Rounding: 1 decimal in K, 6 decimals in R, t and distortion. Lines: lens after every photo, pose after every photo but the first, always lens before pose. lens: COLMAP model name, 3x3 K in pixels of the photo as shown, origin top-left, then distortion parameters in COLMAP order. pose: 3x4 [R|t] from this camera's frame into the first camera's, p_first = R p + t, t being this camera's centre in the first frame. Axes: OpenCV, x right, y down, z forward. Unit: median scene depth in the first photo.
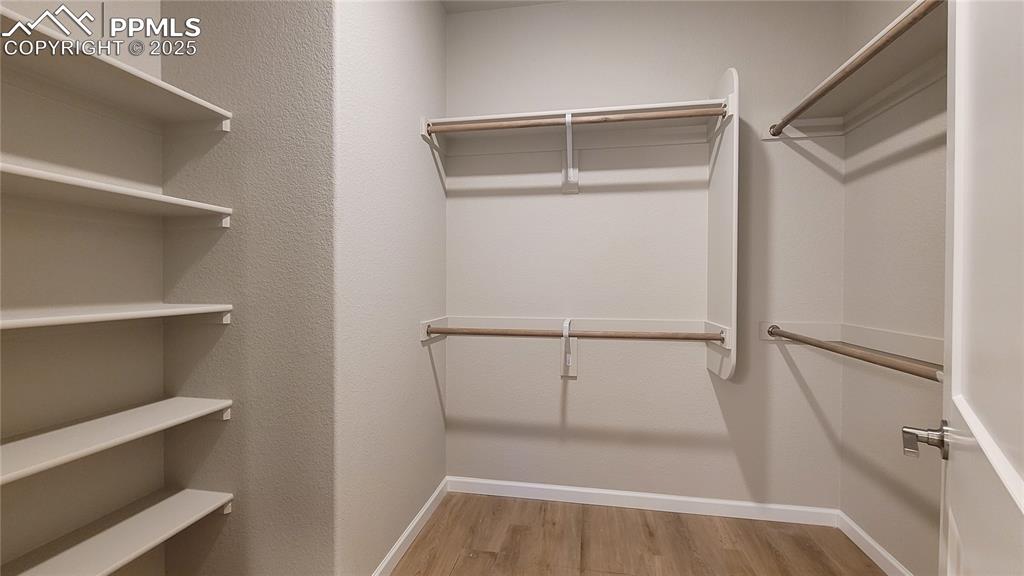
lens RADIAL K [[415.5, 0, 516.0], [0, 415.5, 290.9], [0, 0, 1]] dist [-0.001637, 0.000541]
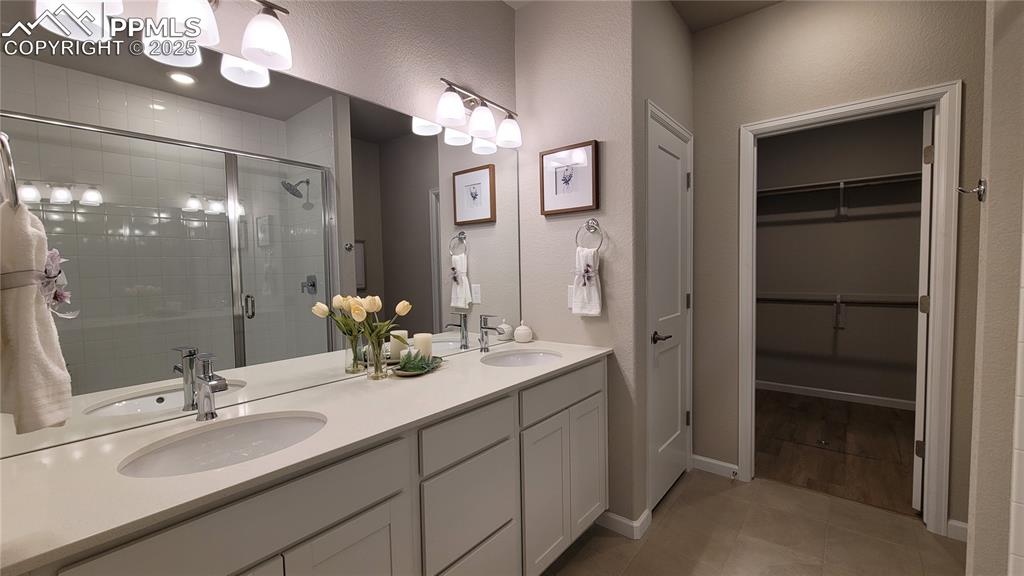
lens RADIAL K [[415.5, 0, 513.4], [0, 415.5, 284.5], [0, 0, 1]] dist [-0.001637, 0.000541]
pose [[0.873606, 0.005153, -0.486606, -0.218543], [0.010897, 0.999486, 0.030148, -0.040403], [0.486511, -0.031640, 0.873101, -1.174838]]
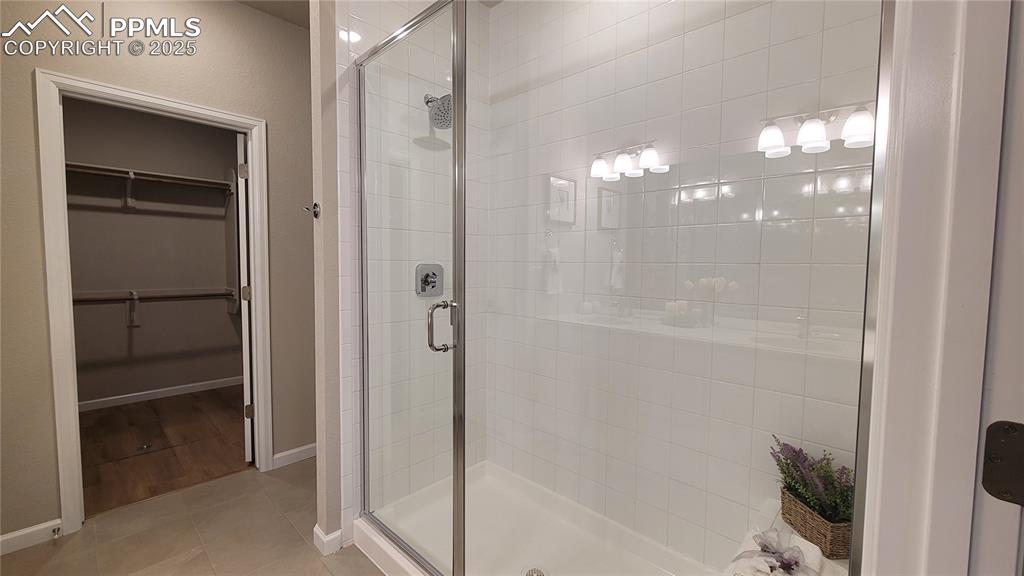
lens RADIAL K [[415.5, 0, 513.9], [0, 415.5, 291.2], [0, 0, 1]] dist [-0.001637, 0.000541]
pose [[0.550967, -0.048180, 0.833135, -0.407447], [-0.005127, 0.998118, 0.061111, -0.038606], [-0.834512, -0.037941, 0.549683, -1.156072]]
